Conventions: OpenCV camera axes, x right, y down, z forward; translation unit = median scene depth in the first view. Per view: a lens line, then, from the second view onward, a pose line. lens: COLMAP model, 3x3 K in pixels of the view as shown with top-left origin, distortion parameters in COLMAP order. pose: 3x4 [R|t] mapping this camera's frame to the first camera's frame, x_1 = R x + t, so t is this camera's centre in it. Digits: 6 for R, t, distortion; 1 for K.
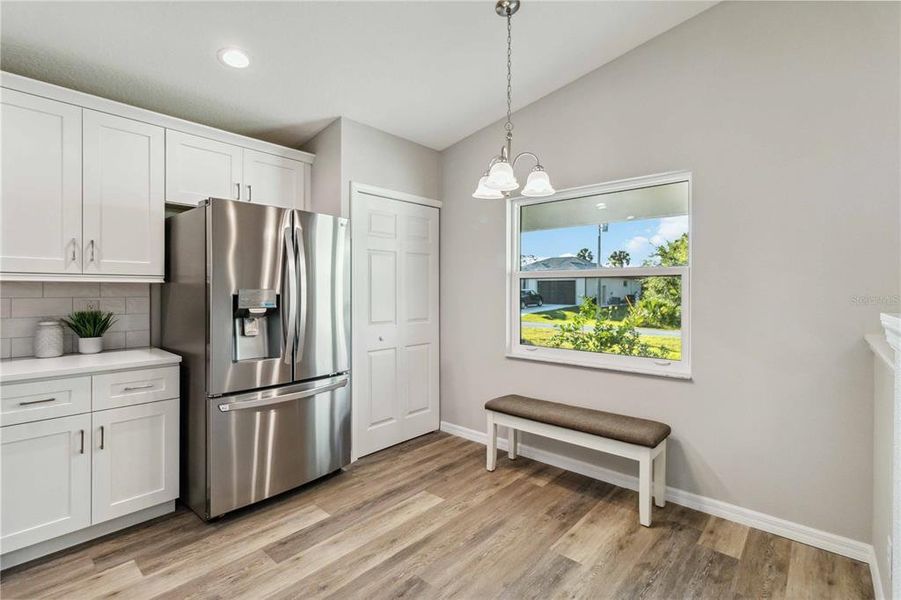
lens RADIAL K [[417.6, 0, 451.2], [0, 417.6, 289.2], [0, 0, 1]] dist [0.001980, 0.000172]
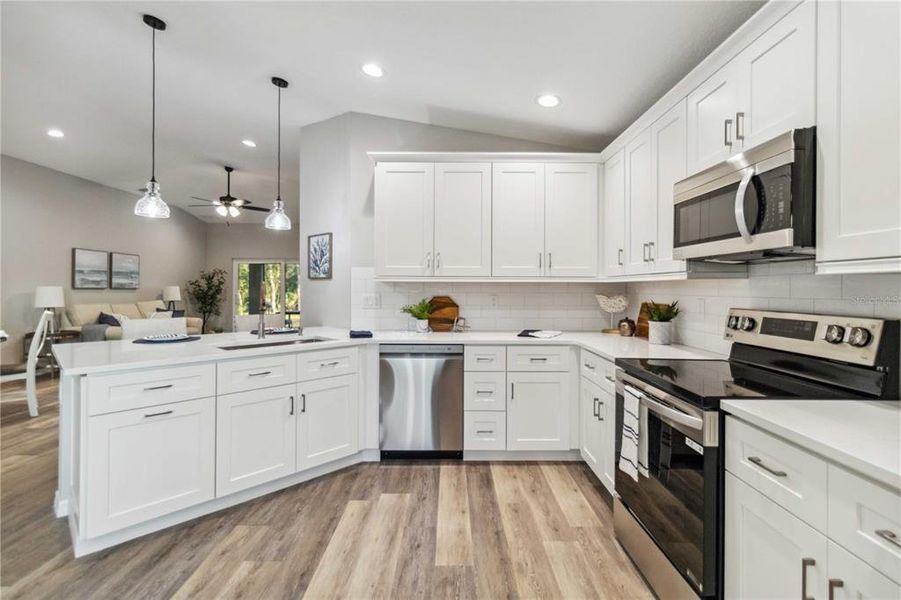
lens RADIAL K [[417.6, 0, 451.2], [0, 417.6, 289.2], [0, 0, 1]] dist [0.001980, 0.000172]
pose [[-0.745332, -0.002475, -0.666689, -0.180677], [-0.004436, 0.999989, 0.001246, 0.004610], [0.666678, 0.003886, -0.745335, 0.938877]]
